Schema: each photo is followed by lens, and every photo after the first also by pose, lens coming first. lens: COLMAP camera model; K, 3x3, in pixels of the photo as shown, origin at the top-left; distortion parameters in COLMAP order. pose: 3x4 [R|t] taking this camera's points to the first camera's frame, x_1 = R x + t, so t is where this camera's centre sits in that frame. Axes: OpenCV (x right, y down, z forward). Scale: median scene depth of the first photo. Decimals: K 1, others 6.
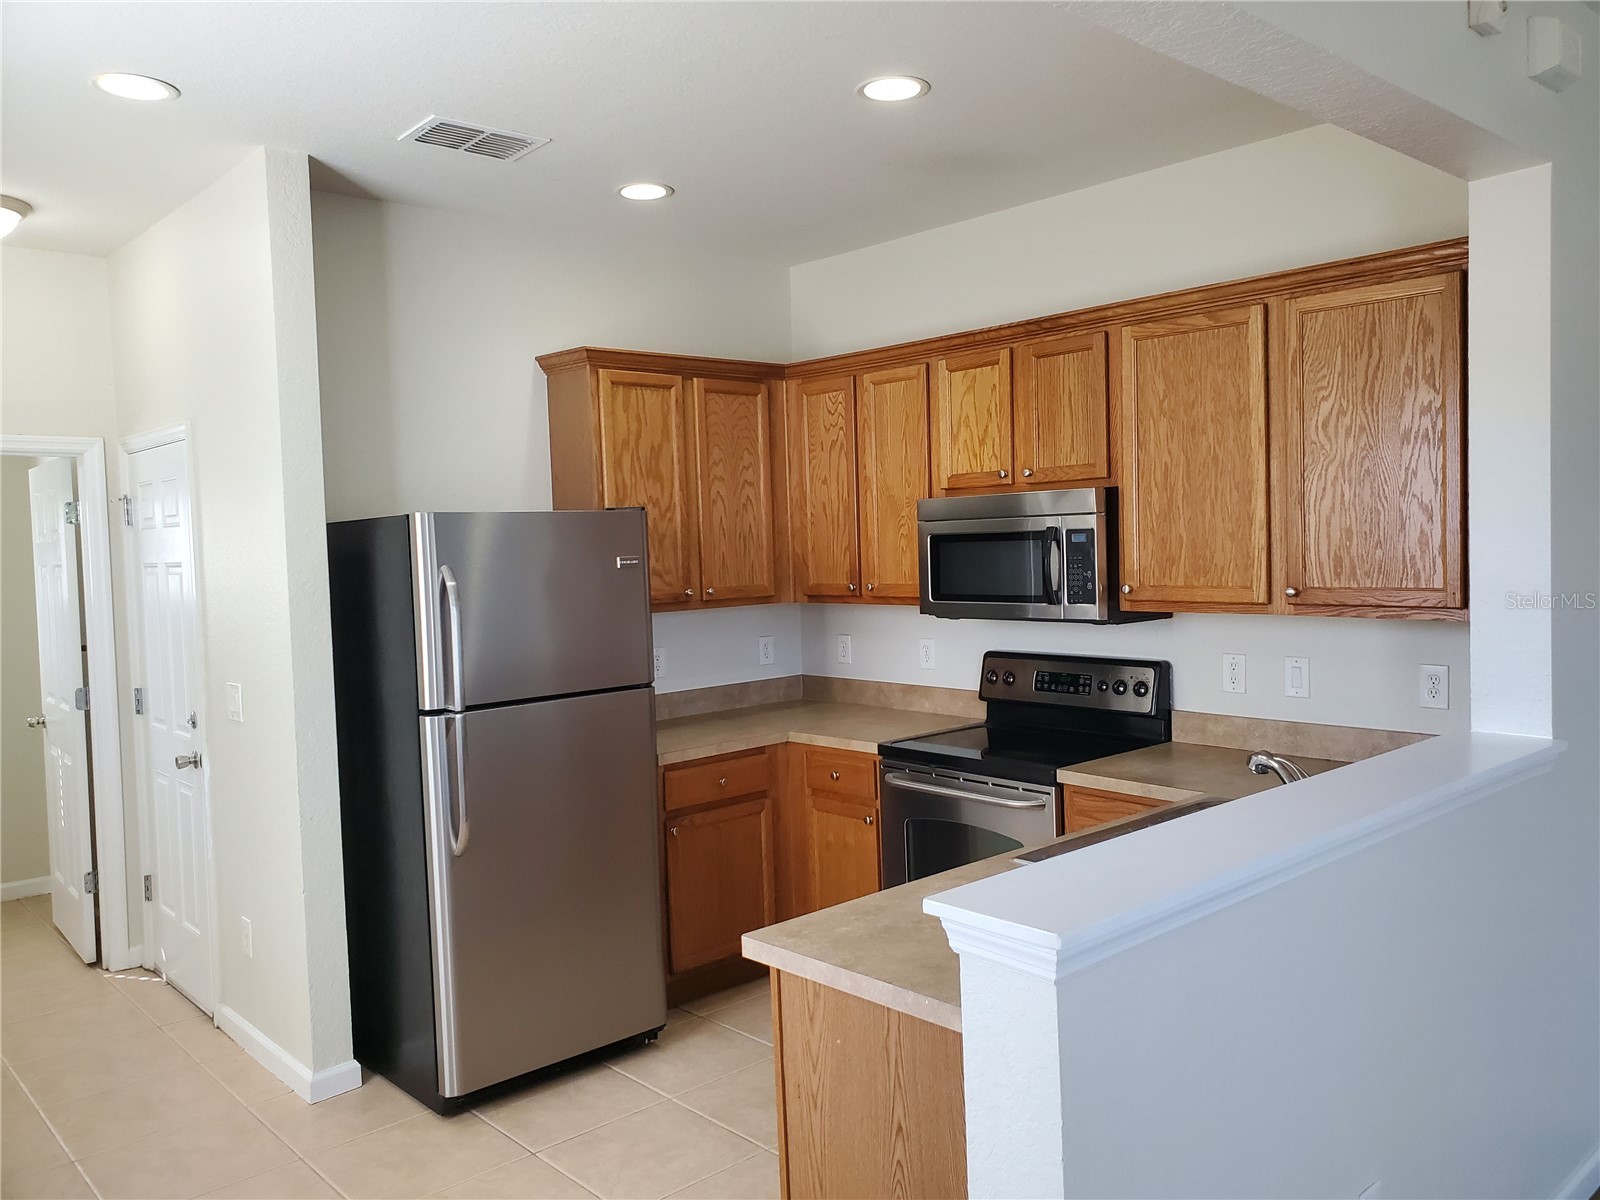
lens RADIAL K [[1227.2, 0, 867.3], [0, 1227.2, 593.8], [0, 0, 1]] dist [0.012960, -0.015739]
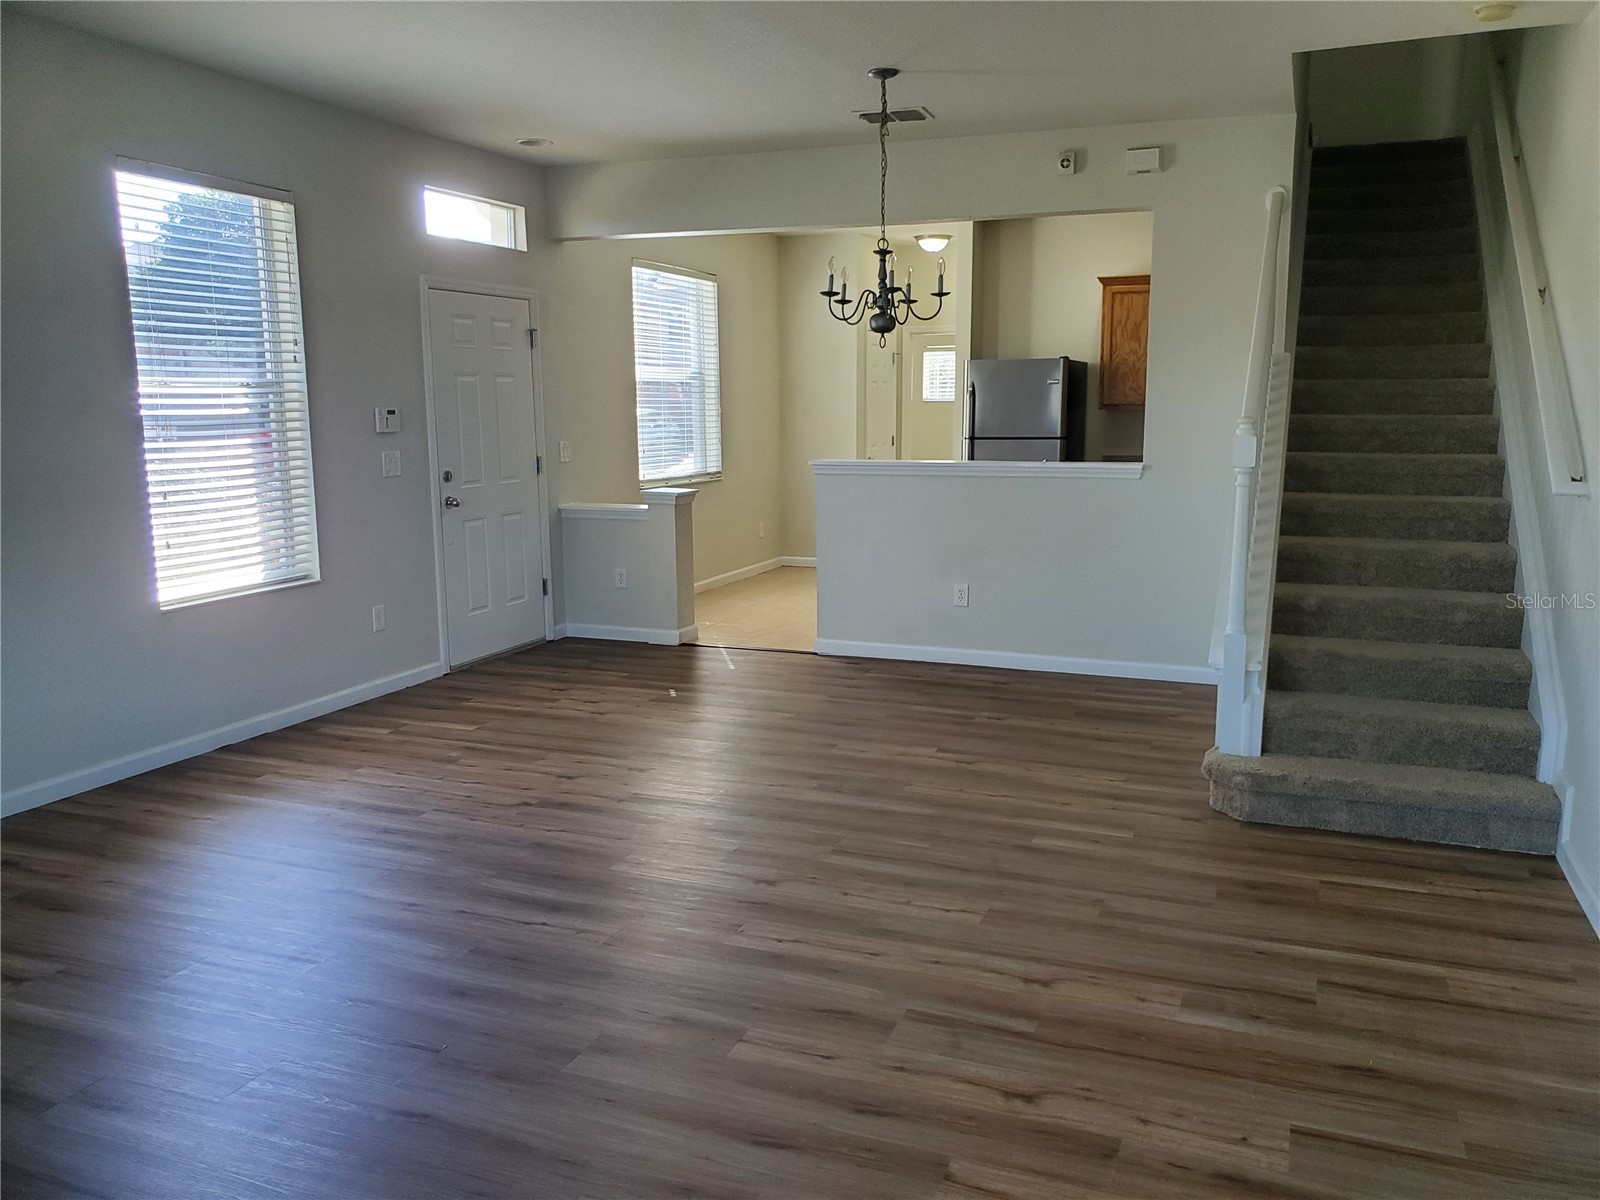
lens RADIAL K [[1227.2, 0, 842.8], [0, 1227.2, 599.4], [0, 0, 1]] dist [0.012960, -0.015739]
pose [[0.434696, 0.177729, -0.882866, 1.755945], [-0.049411, 0.983563, 0.173672, -0.004779], [0.899221, -0.031871, 0.436332, -0.357889]]
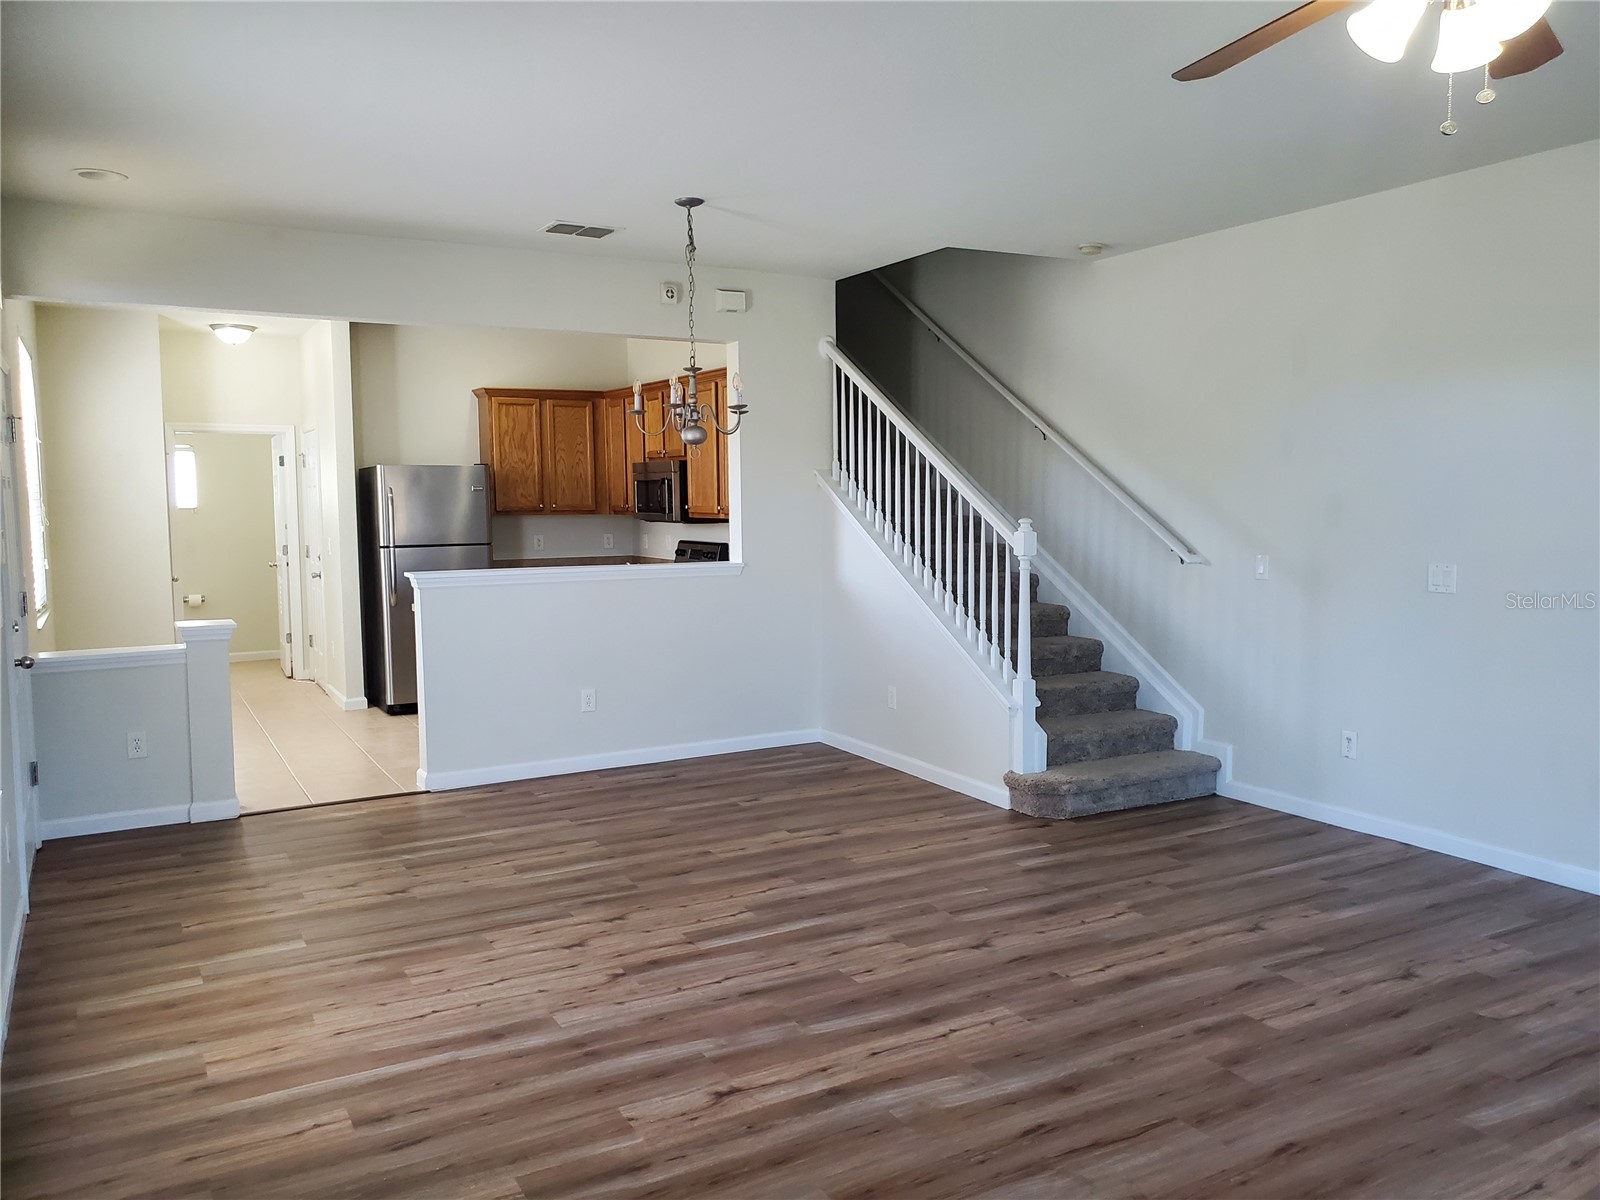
lens RADIAL K [[1227.2, 0, 813.4], [0, 1227.2, 587.6], [0, 0, 1]] dist [0.012960, -0.015739]
pose [[0.968906, 0.043788, -0.243524, 0.988153], [-0.034779, 0.998547, 0.041174, 0.042609], [0.244973, -0.031424, 0.969021, -1.072442]]
